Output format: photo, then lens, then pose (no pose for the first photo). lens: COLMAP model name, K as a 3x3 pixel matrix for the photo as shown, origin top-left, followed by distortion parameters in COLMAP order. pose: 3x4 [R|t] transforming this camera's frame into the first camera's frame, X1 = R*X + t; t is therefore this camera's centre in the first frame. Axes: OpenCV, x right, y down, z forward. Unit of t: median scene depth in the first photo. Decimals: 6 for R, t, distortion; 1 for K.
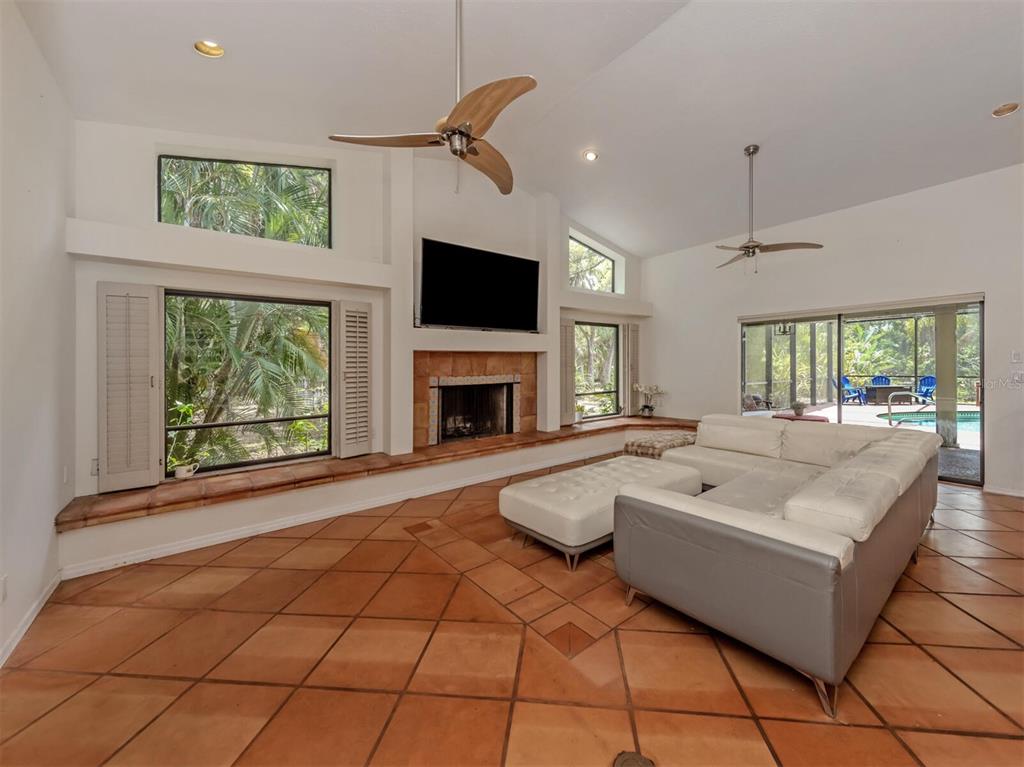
lens RADIAL K [[424.9, 0, 551.6], [0, 424.9, 381.9], [0, 0, 1]] dist [0.000182, -0.000035]
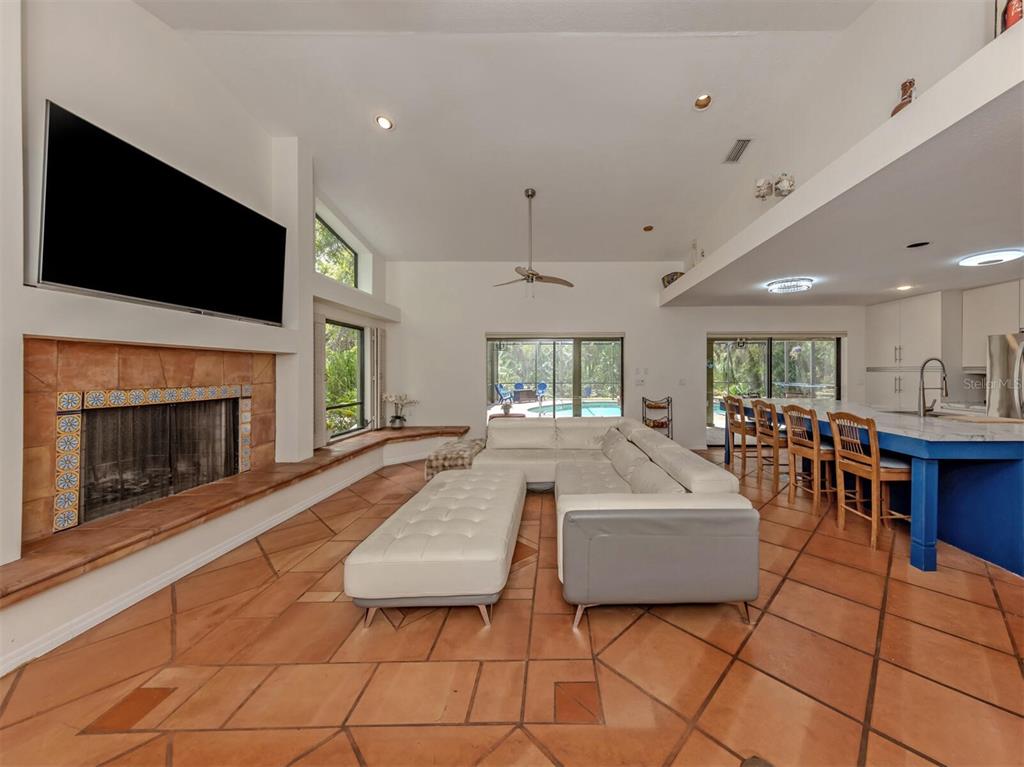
lens RADIAL K [[366.9, 0, 577.0], [0, 366.9, 381.7], [0, 0, 1]] dist [0.005306, 0.000117]
pose [[0.622144, -0.007834, 0.782864, -0.221988], [0.024755, 0.999647, -0.009670, -0.004130], [-0.782512, 0.025396, 0.622118, 0.233536]]
